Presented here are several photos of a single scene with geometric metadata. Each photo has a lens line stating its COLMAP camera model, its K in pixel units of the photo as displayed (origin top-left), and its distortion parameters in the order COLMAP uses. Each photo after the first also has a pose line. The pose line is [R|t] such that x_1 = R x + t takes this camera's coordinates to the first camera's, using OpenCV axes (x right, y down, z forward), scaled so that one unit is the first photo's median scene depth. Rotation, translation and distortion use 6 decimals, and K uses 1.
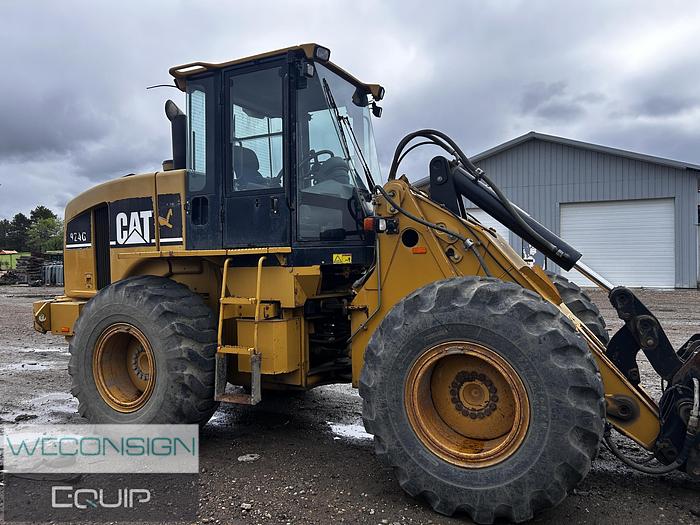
lens RADIAL K [[441.7, 0, 339.5], [0, 441.7, 263.1], [0, 0, 1]] dist [0.051358, -0.043972]
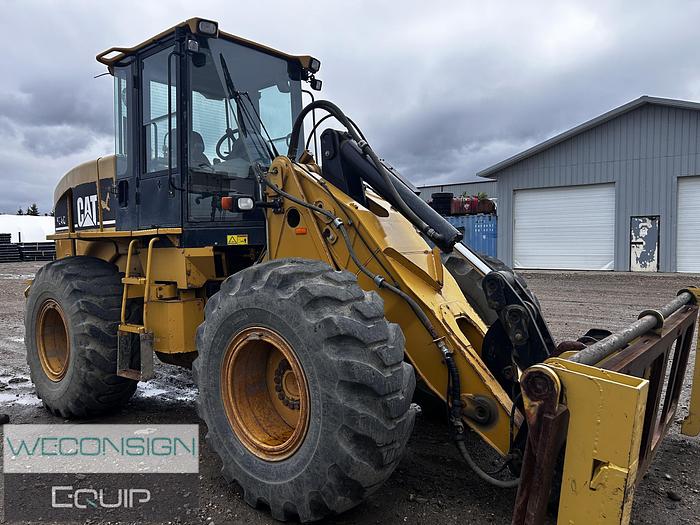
lens RADIAL K [[441.7, 0, 339.5], [0, 441.7, 263.1], [0, 0, 1]] dist [0.051358, -0.043972]
pose [[0.979279, 0.008961, -0.202320, 0.443080], [-0.001212, 0.999262, 0.038393, 0.003827], [0.202515, -0.037353, 0.978567, 0.087586]]
